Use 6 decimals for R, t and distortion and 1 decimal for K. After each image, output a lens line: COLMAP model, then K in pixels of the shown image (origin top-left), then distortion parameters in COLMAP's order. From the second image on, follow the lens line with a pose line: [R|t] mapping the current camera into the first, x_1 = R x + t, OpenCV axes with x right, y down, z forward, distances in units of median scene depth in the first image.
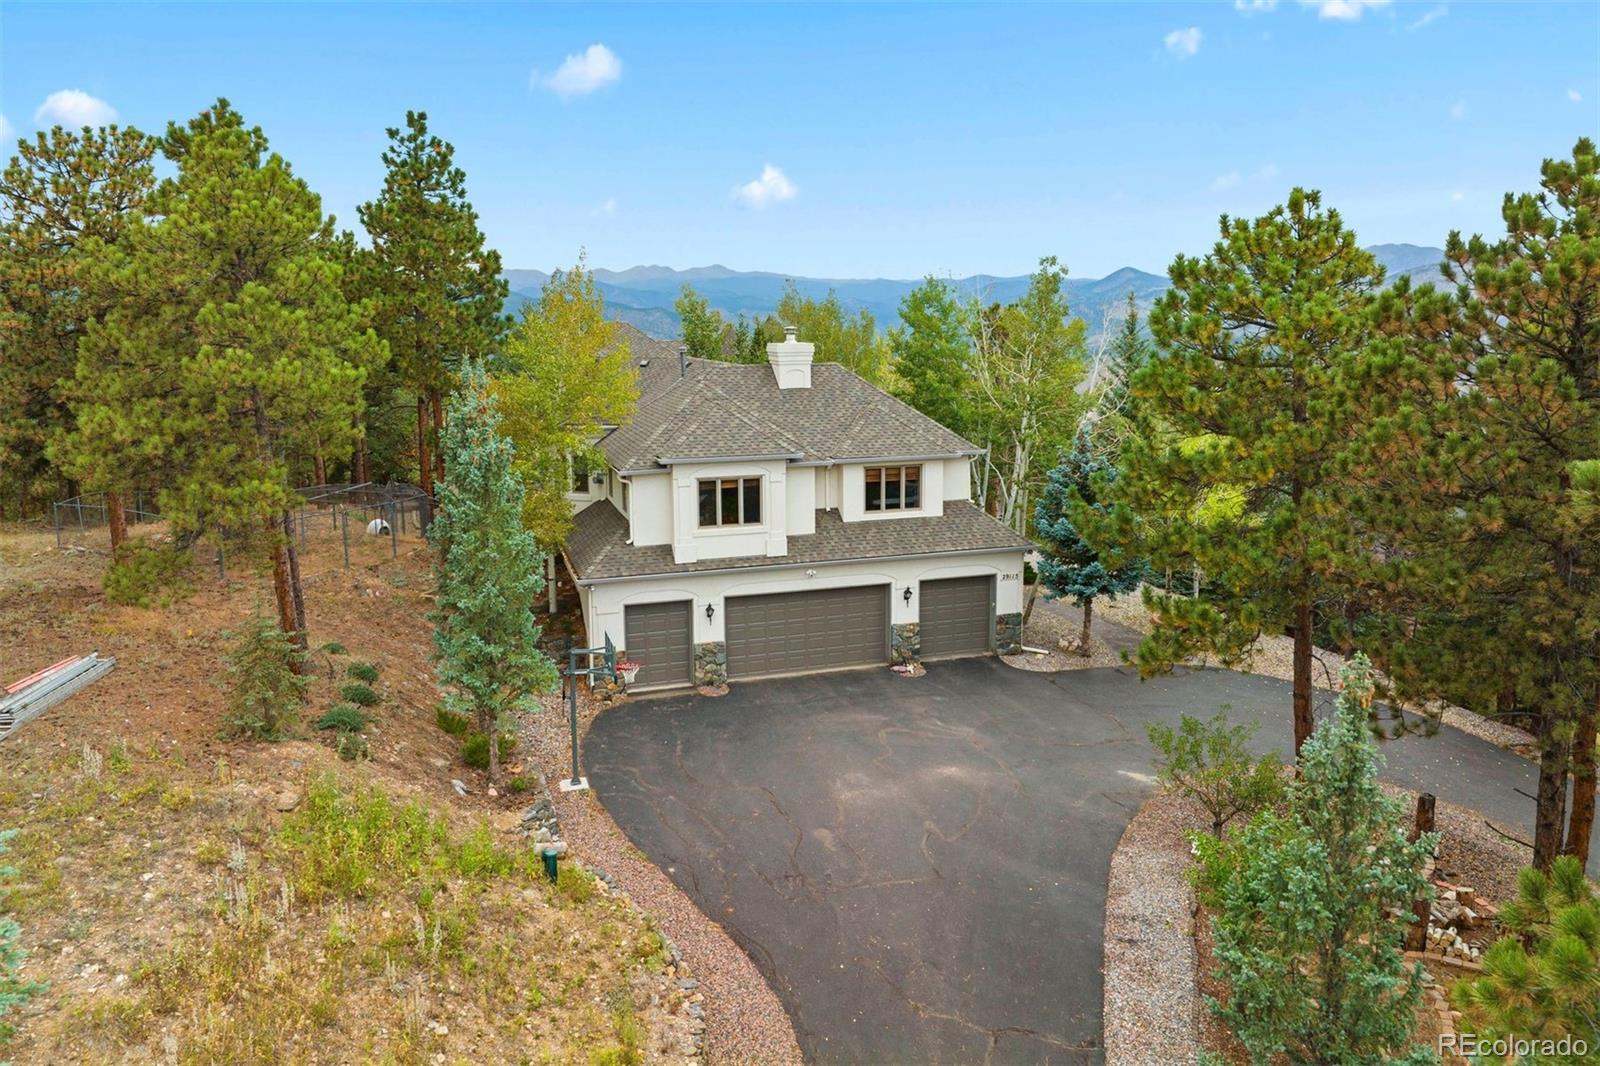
lens RADIAL K [[1125.9, 0, 820.7], [0, 1125.9, 621.4], [0, 0, 1]] dist [-0.029955, 0.016512]
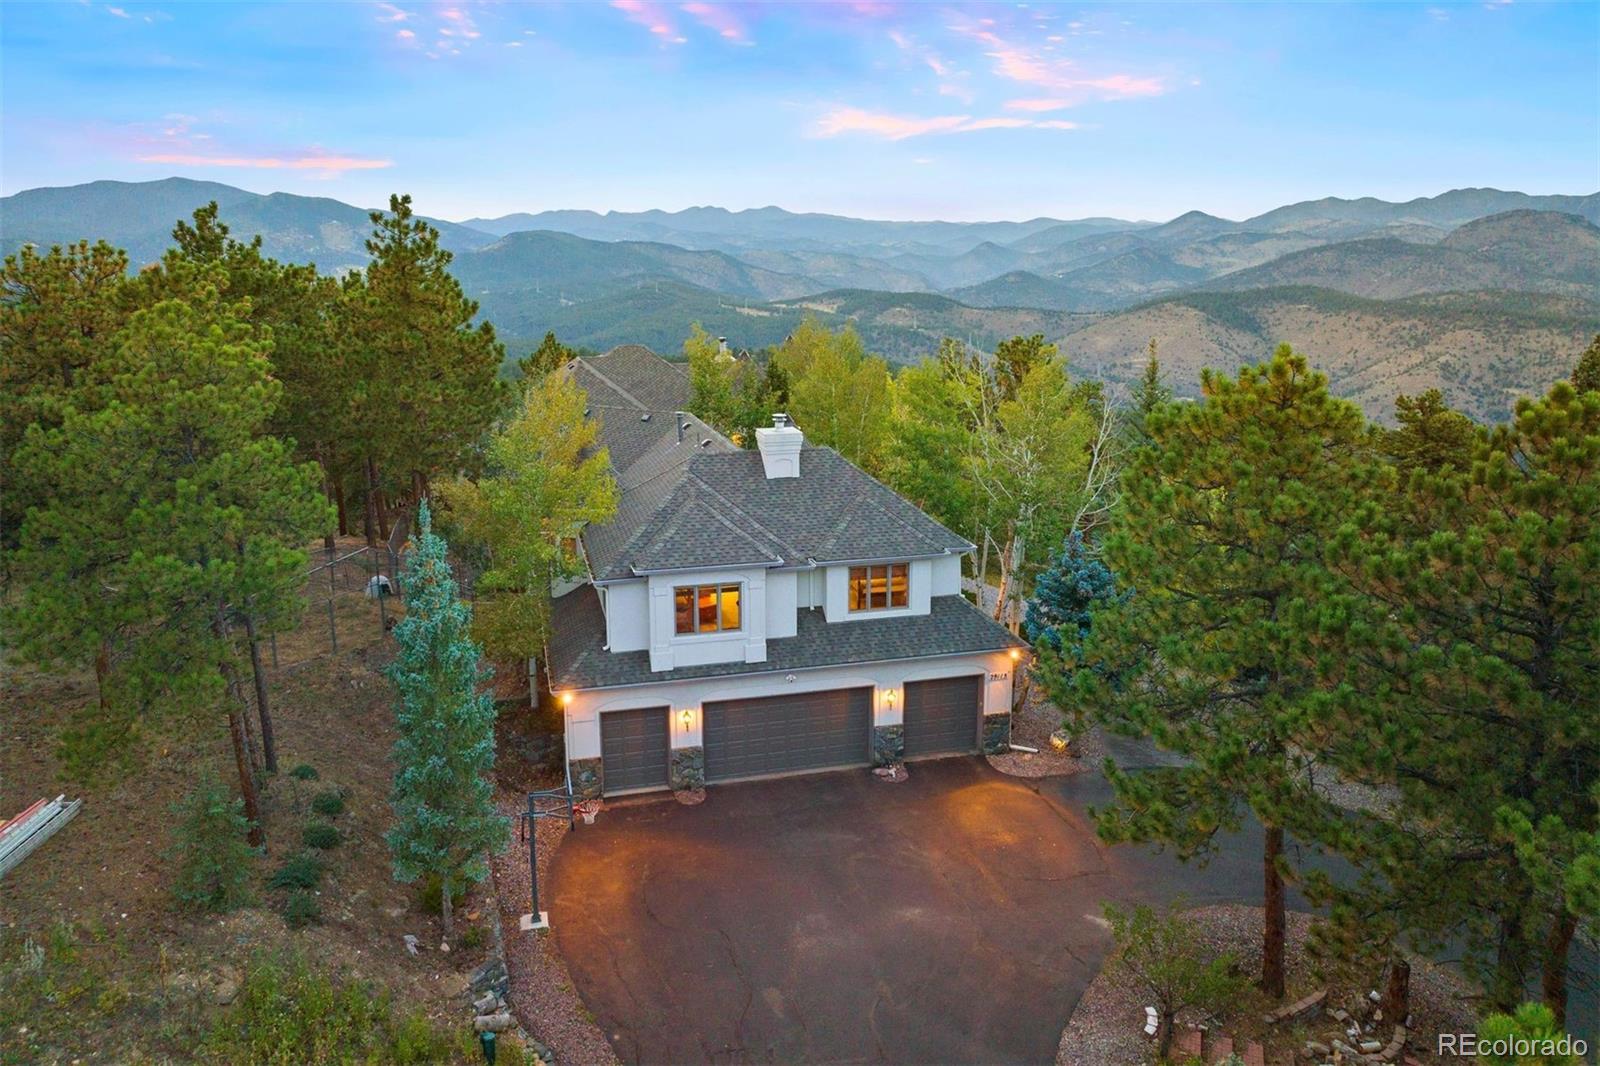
lens RADIAL K [[1125.9, 0, 819.2], [0, 1125.9, 623.2], [0, 0, 1]] dist [-0.029955, 0.016512]
pose [[0.998742, 0.021527, -0.045278, 0.062339], [-0.019230, 0.998535, 0.050572, -0.147369], [0.046300, -0.049638, 0.997694, 0.020194]]
